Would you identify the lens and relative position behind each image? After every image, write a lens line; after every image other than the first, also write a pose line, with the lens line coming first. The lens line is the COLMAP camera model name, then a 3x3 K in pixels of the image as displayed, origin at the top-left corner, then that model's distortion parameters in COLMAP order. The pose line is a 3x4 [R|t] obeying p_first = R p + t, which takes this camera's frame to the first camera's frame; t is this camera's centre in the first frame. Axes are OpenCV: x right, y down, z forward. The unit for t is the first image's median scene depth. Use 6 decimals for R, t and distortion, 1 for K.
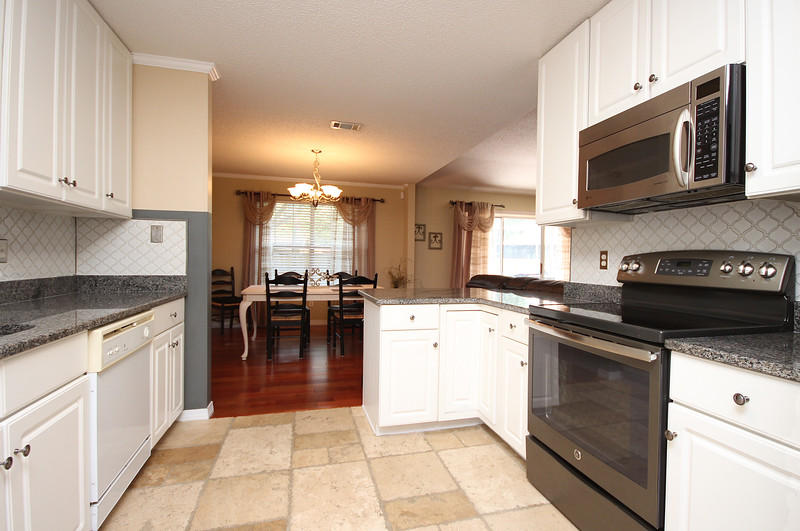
lens RADIAL K [[369.4, 0, 404.1], [0, 369.4, 266.4], [0, 0, 1]] dist [-0.002239, -0.001189]
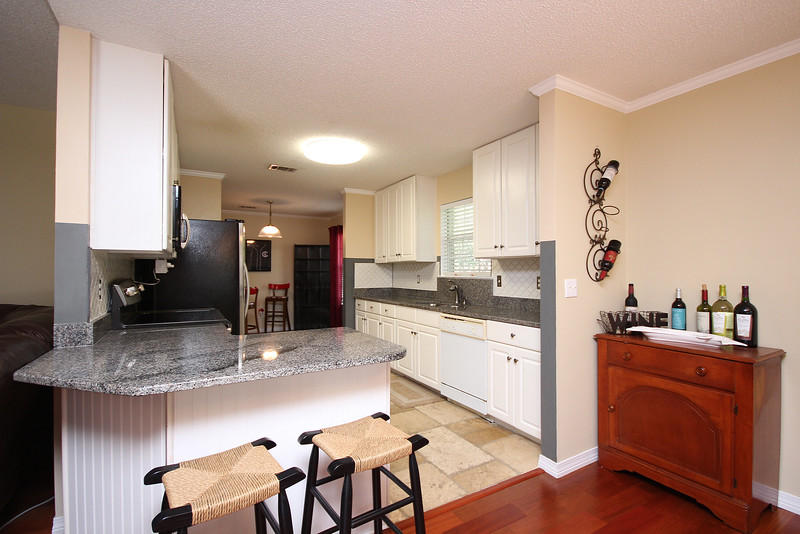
lens RADIAL K [[369.4, 0, 404.1], [0, 369.4, 267.9], [0, 0, 1]] dist [-0.002239, -0.001189]
pose [[-0.966192, -0.013827, -0.257453, 0.038788], [-0.016493, 0.999830, 0.008200, -0.085613], [0.257296, 0.012169, -0.966256, 1.824201]]
